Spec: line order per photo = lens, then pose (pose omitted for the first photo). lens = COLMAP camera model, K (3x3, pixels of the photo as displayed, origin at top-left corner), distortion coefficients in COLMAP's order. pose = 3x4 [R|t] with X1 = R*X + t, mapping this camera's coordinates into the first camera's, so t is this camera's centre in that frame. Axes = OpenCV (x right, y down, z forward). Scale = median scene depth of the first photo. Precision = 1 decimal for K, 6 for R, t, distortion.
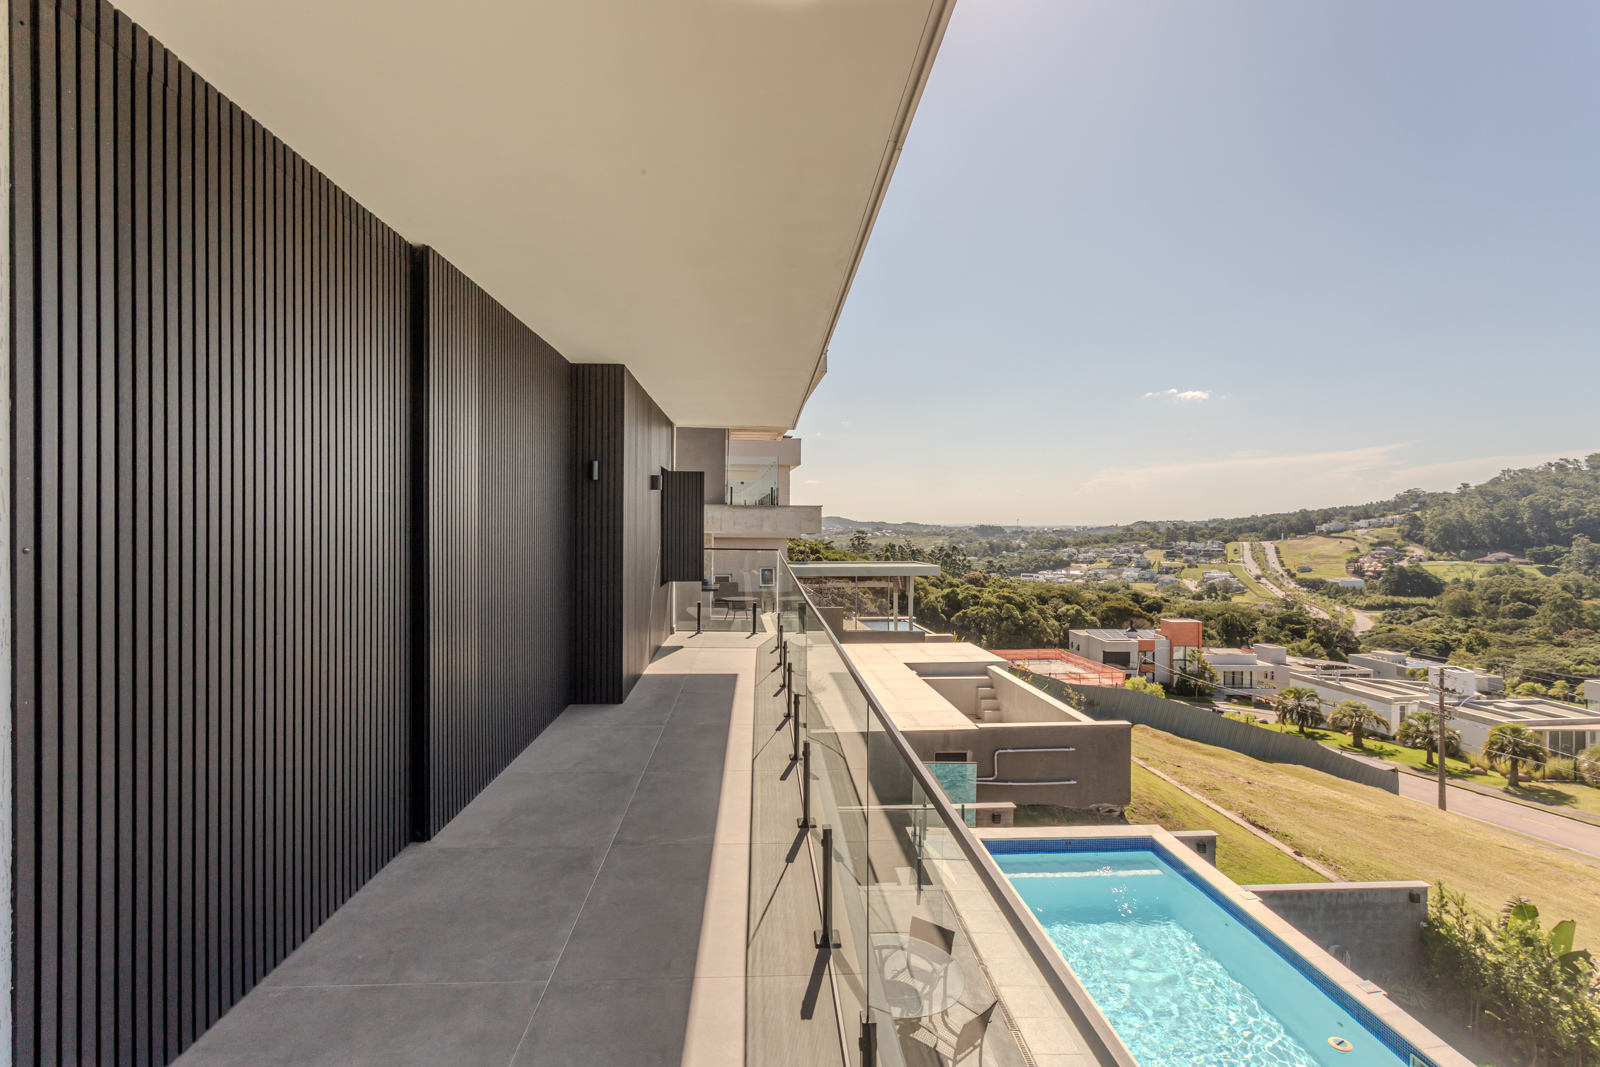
lens RADIAL K [[759.7, 0, 798.3], [0, 759.7, 529.2], [0, 0, 1]] dist [-0.001988, 0.000834]
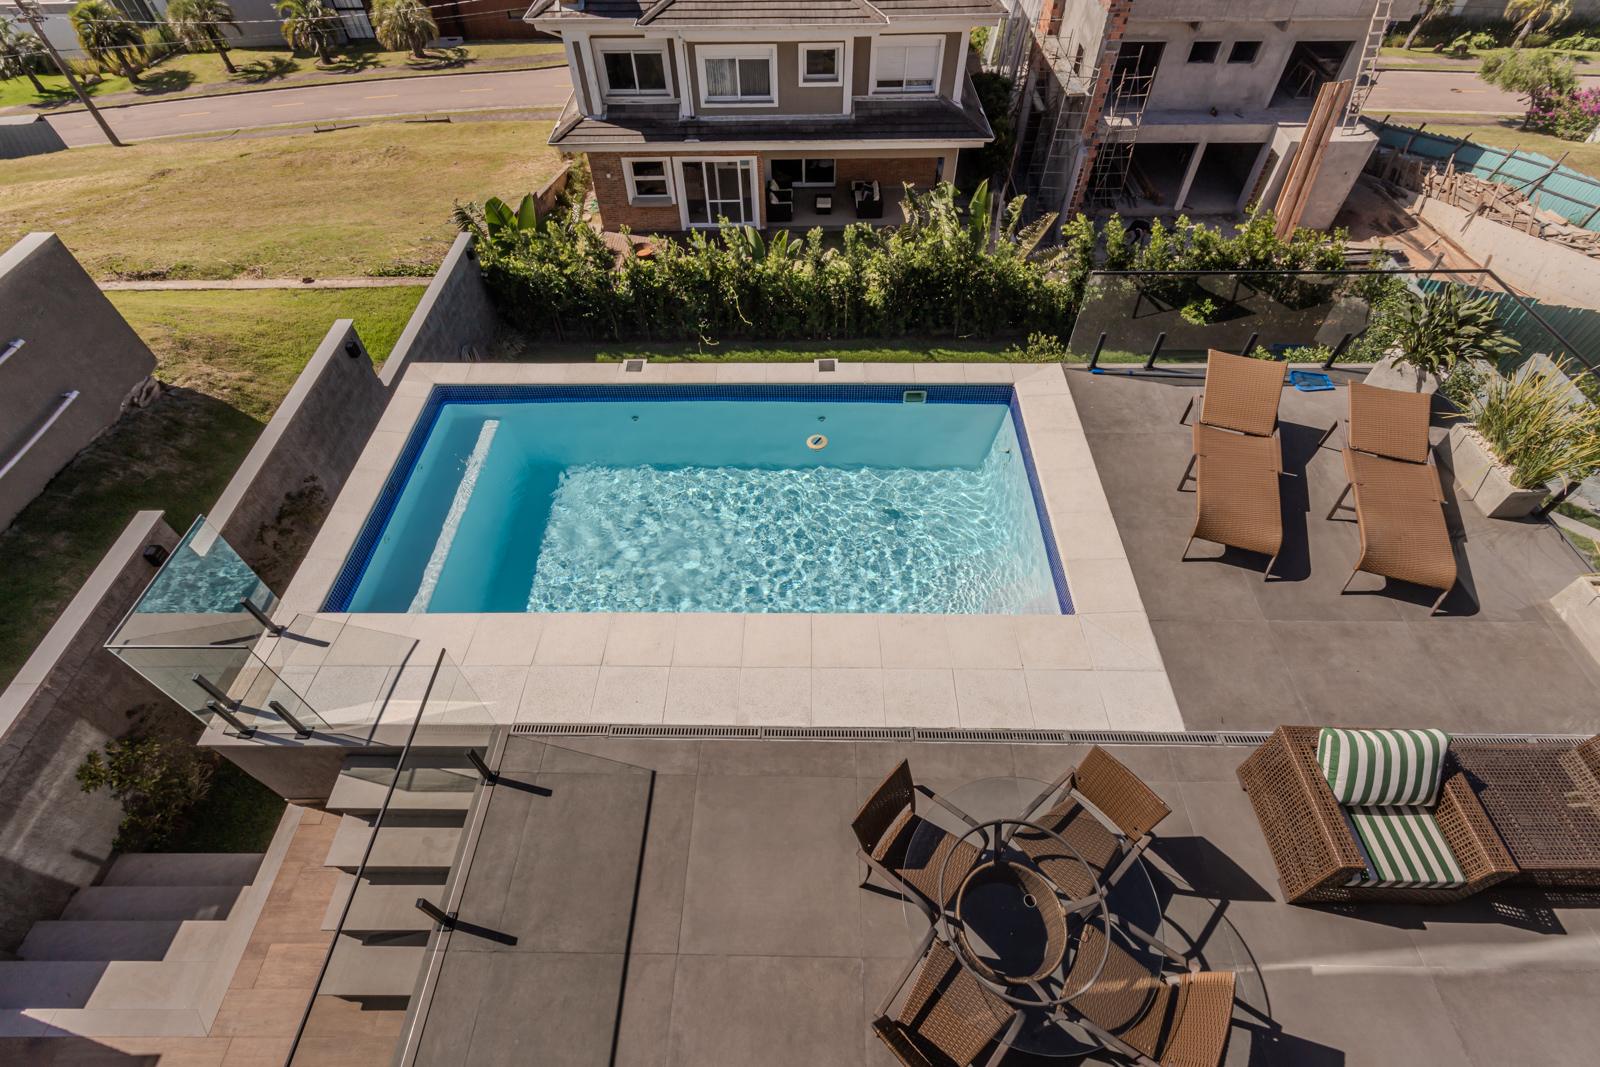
lens RADIAL K [[759.7, 0, 798.3], [0, 759.7, 529.2], [0, 0, 1]] dist [-0.001988, 0.000834]
pose [[0.066346, -0.760729, 0.645669, -0.003407], [0.012706, 0.647687, 0.761801, 0.000568], [-0.997716, -0.042339, 0.052637, 0.136906]]
